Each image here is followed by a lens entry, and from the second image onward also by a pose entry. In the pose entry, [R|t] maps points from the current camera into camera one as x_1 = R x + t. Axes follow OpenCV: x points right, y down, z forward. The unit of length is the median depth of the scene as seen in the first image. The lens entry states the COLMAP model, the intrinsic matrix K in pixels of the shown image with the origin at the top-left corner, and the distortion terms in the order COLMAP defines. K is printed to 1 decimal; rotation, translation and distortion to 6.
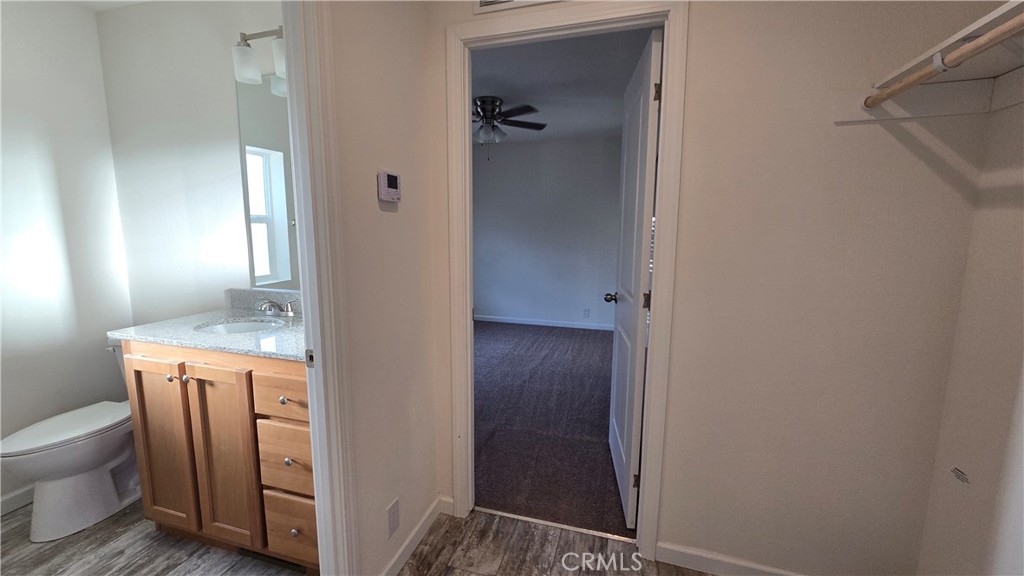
lens RADIAL K [[405.8, 0, 510.3], [0, 405.8, 293.4], [0, 0, 1]] dist [0.000126, 0.000100]
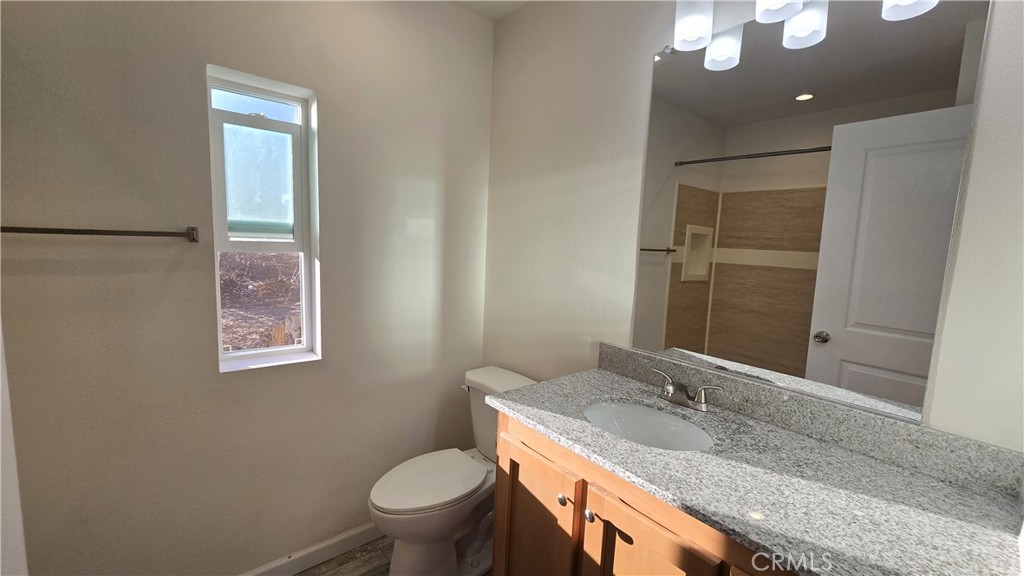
lens RADIAL K [[405.8, 0, 510.3], [0, 405.8, 288.6], [0, 0, 1]] dist [0.000126, 0.000100]
pose [[0.835270, 0.088256, -0.542711, -0.558841], [-0.110749, 0.993809, -0.008837, -0.108729], [0.538571, 0.067486, 0.839873, 0.367070]]
